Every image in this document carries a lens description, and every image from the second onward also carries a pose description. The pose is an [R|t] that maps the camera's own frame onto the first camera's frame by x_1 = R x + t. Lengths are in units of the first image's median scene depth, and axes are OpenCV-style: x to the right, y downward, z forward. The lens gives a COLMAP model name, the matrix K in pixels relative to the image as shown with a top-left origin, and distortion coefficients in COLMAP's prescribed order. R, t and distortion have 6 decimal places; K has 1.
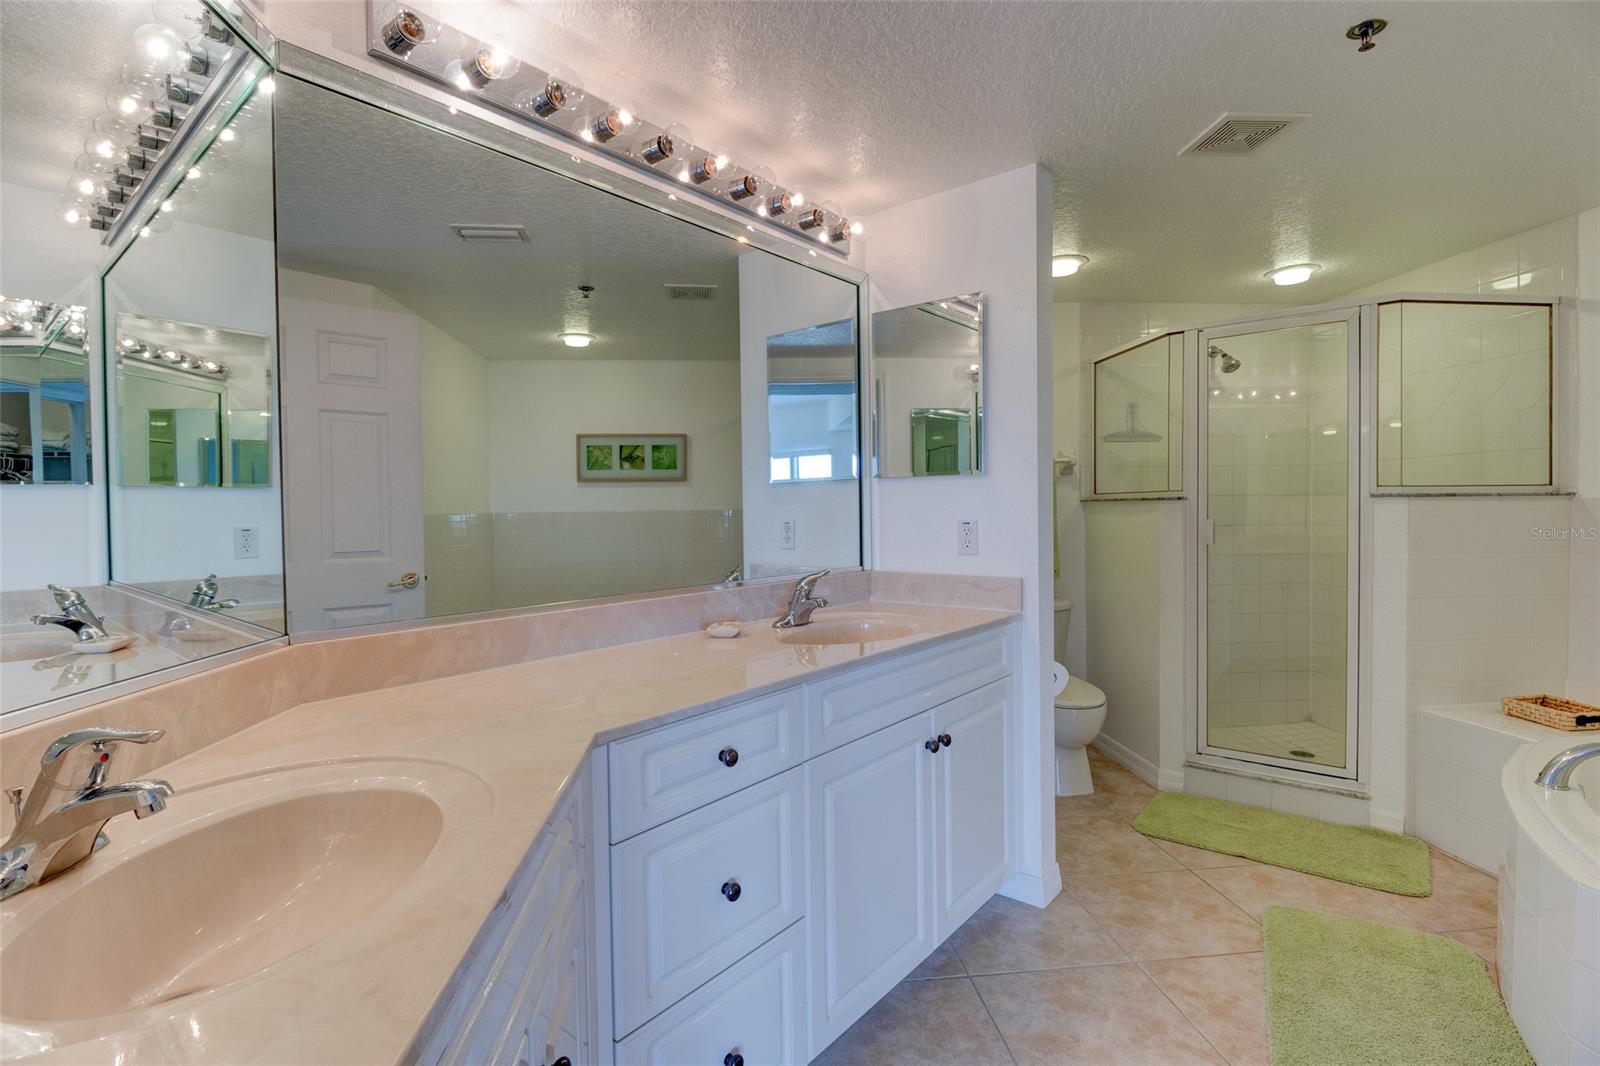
lens RADIAL K [[748.4, 0, 791.8], [0, 748.4, 529.3], [0, 0, 1]] dist [-0.003514, -0.008673]
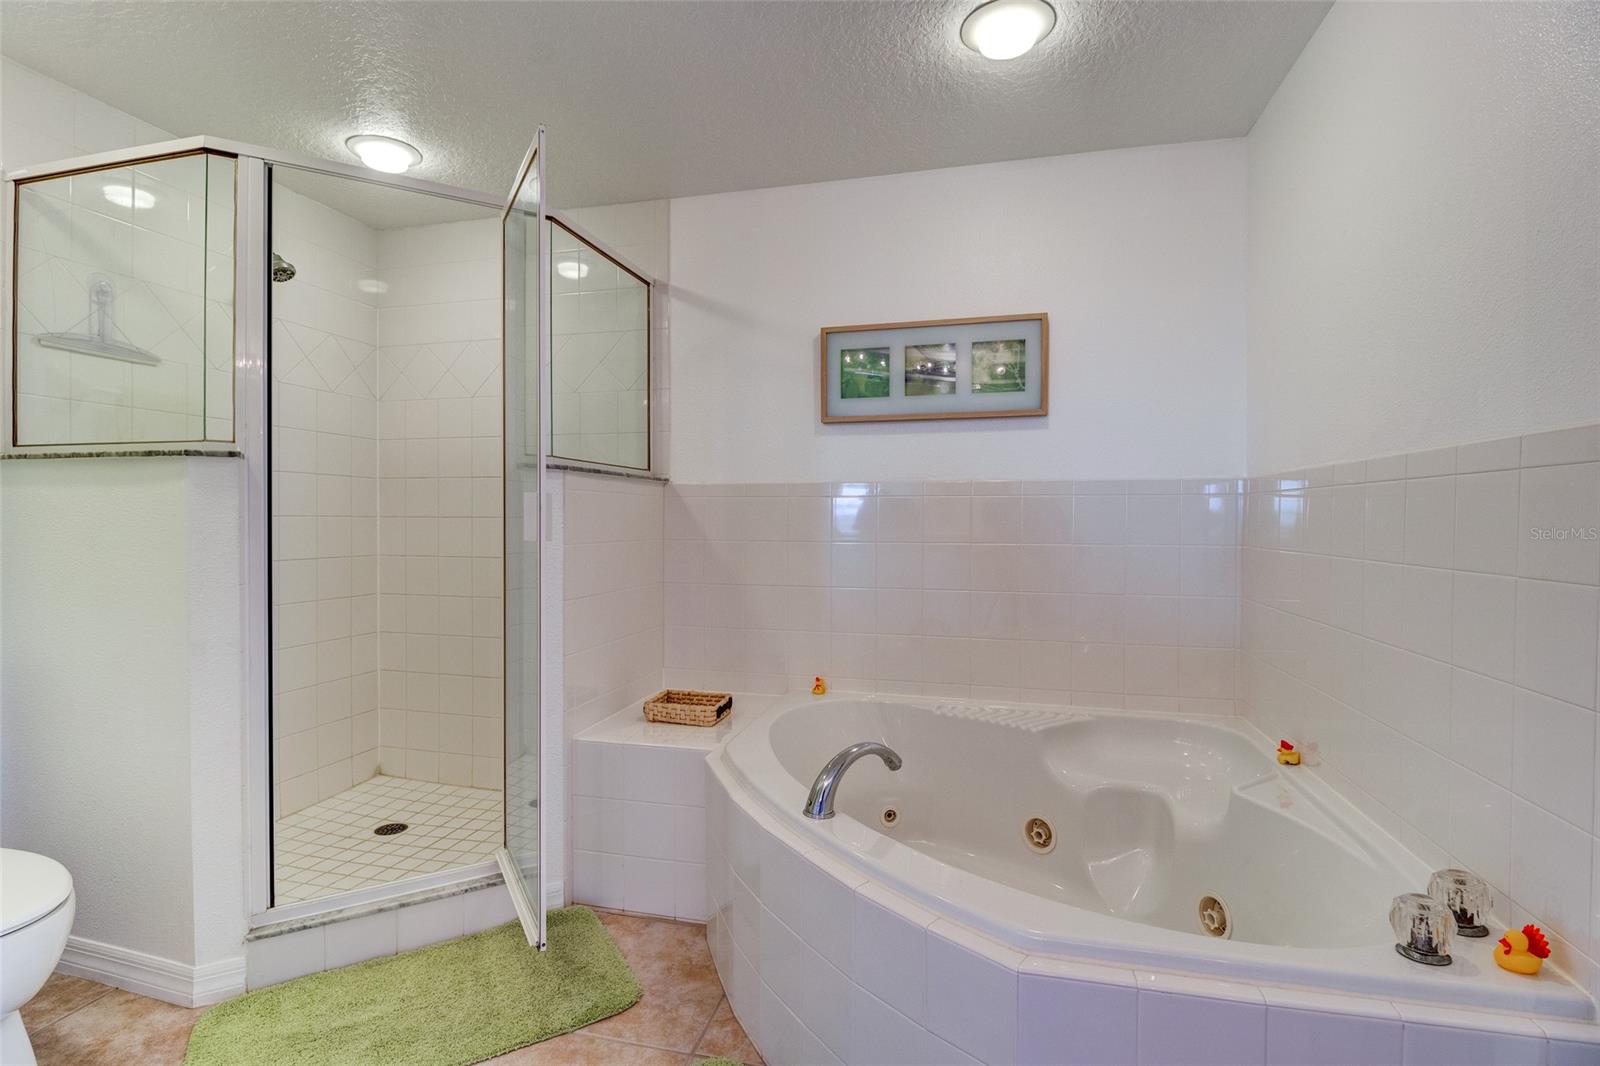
lens RADIAL K [[748.4, 0, 791.7], [0, 748.4, 528.5], [0, 0, 1]] dist [-0.003514, -0.008673]
pose [[0.330908, 0.000903, 0.943662, 0.145695], [0.018010, 0.999811, -0.007272, 0.023709], [-0.943491, 0.019401, 0.330830, 0.444157]]
